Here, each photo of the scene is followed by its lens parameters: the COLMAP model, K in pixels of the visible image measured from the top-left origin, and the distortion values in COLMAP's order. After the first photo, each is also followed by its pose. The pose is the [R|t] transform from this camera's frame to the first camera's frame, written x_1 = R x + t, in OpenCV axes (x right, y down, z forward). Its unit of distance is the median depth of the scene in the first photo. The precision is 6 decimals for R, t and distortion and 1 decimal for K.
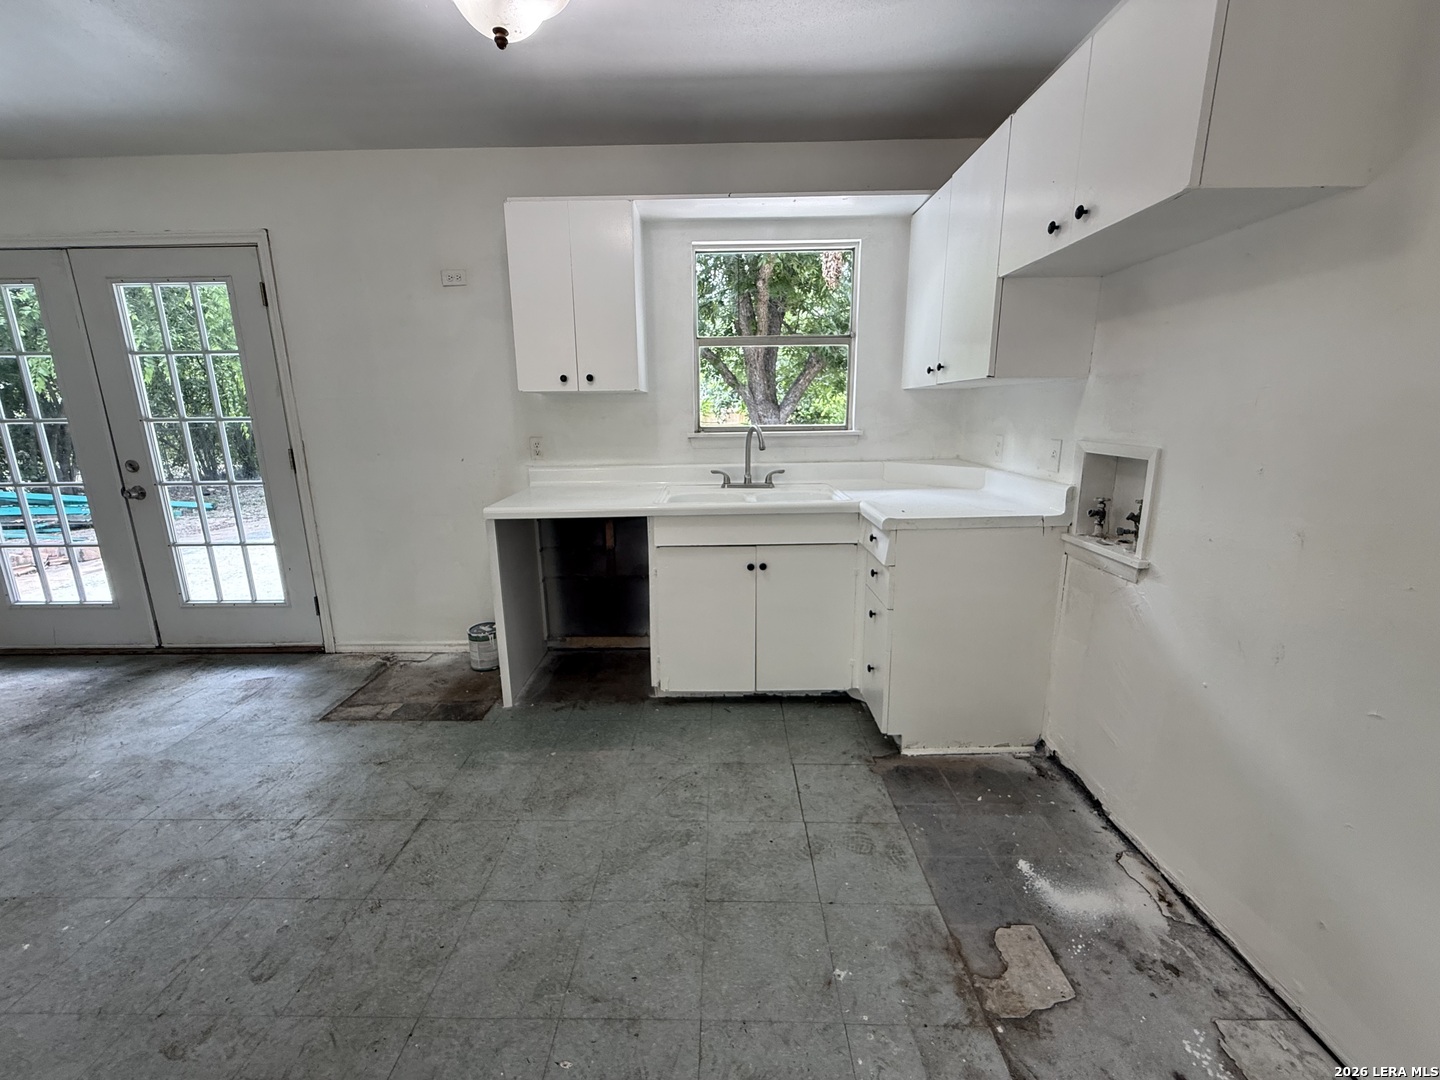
lens RADIAL K [[575.2, 0, 717.3], [0, 575.2, 536.8], [0, 0, 1]] dist [0.000935, 0.000102]
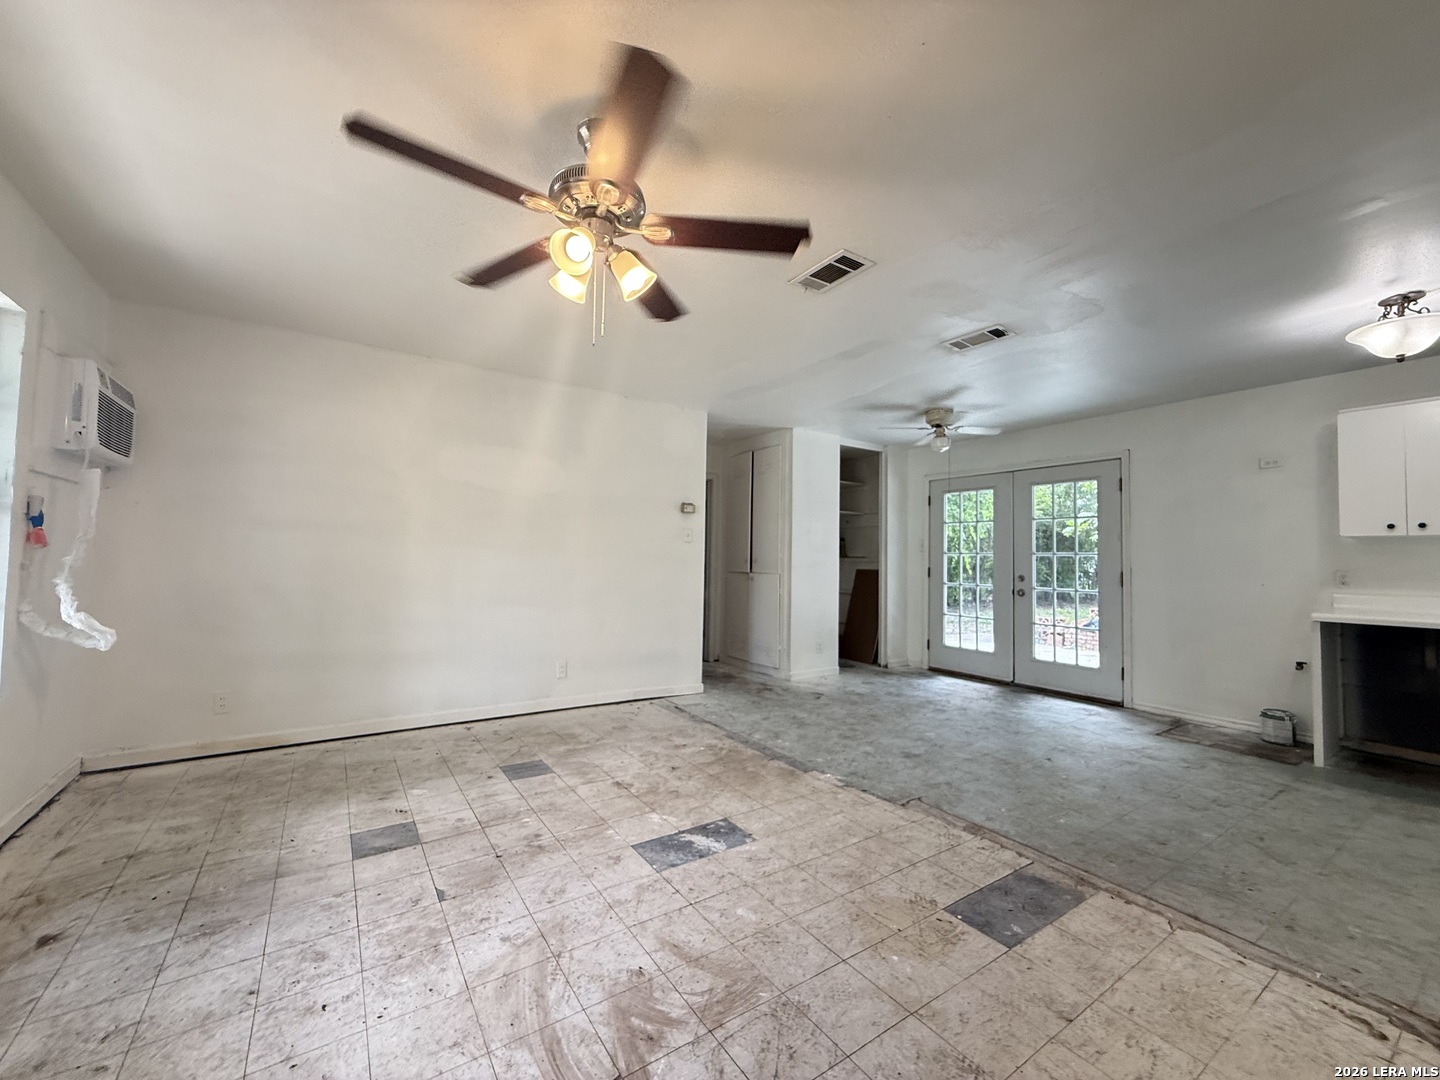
lens RADIAL K [[575.2, 0, 714.6], [0, 575.2, 537.0], [0, 0, 1]] dist [0.000935, 0.000102]
pose [[0.563580, -0.011498, -0.825981, -0.049524], [-0.200589, 0.968071, -0.150342, 0.287437], [0.801337, 0.250412, 0.543279, -1.062843]]
